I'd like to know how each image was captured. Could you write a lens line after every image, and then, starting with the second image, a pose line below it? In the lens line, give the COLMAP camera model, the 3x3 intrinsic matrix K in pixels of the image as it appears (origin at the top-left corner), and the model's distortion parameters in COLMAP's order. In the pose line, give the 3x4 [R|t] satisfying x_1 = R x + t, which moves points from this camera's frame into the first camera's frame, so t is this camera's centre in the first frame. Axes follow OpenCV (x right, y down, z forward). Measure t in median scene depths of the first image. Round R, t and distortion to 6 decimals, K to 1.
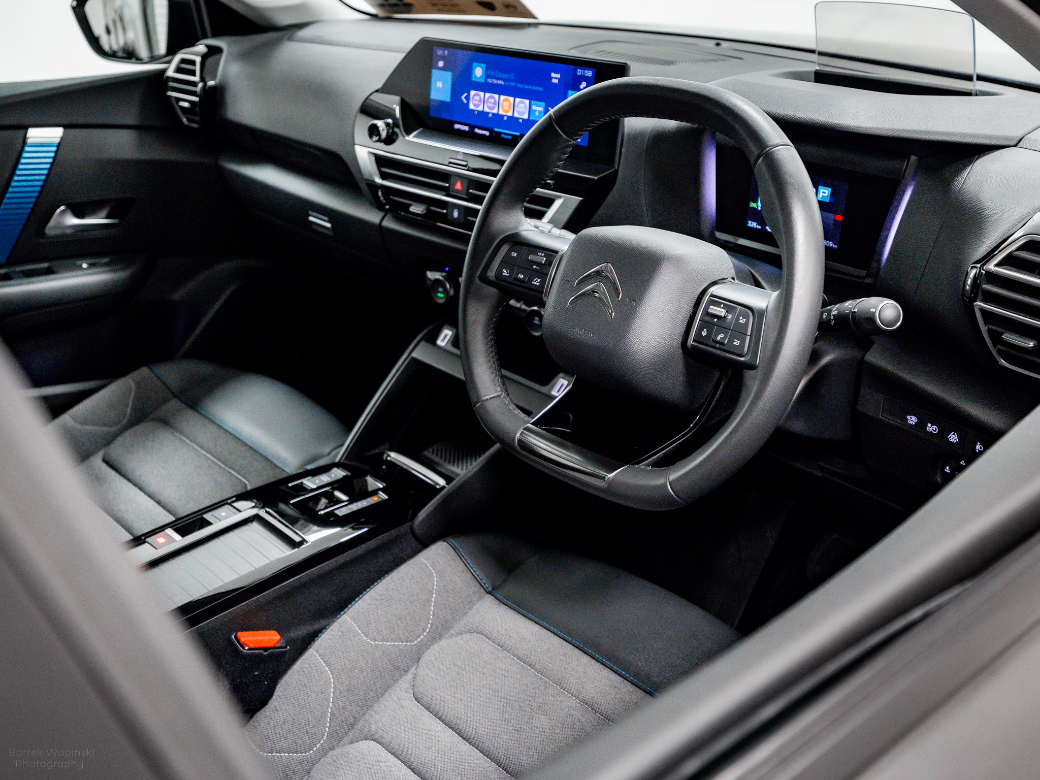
lens RADIAL K [[1132.6, 0, 520.0], [0, 1132.6, 390.0], [0, 0, 1]] dist [0.008061, -0.002878]
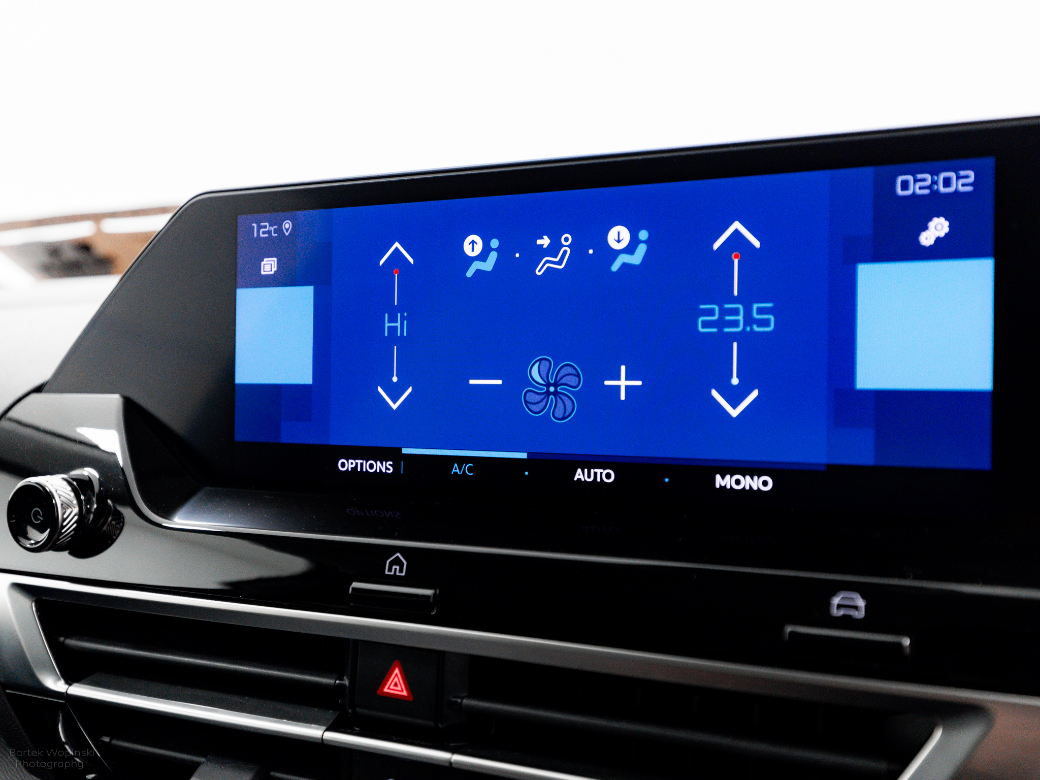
lens RADIAL K [[1132.6, 0, 520.0], [0, 1132.6, 390.0], [0, 0, 1]] dist [0.008061, -0.002878]
pose [[0.957216, -0.070017, 0.280777, -0.091974], [0.156349, 0.941607, -0.298213, -0.158145], [-0.243502, 0.329353, 0.912268, 0.721684]]
